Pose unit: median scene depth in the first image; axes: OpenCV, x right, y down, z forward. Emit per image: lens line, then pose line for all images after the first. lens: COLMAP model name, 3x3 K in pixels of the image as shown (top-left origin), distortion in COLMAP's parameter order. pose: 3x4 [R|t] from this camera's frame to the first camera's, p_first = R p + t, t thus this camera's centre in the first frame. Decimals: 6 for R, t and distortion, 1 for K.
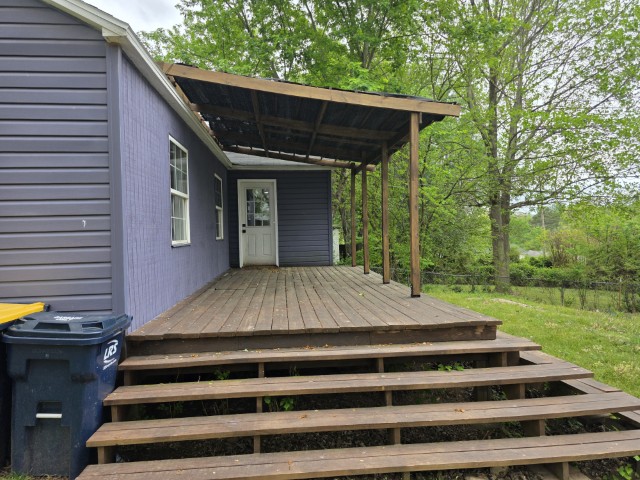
lens RADIAL K [[430.2, 0, 320.0], [0, 430.2, 240.0], [0, 0, 1]] dist [0.026132, -0.001502]
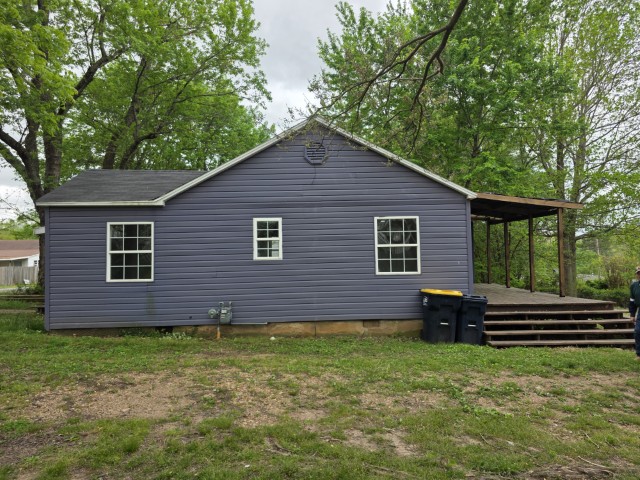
lens RADIAL K [[430.2, 0, 320.0], [0, 430.2, 240.0], [0, 0, 1]] dist [0.026132, -0.001502]
pose [[0.996840, 0.019467, -0.077008, -0.156501], [-0.022373, 0.999062, -0.037064, -0.008324], [0.076215, 0.038670, 0.996341, -0.237121]]
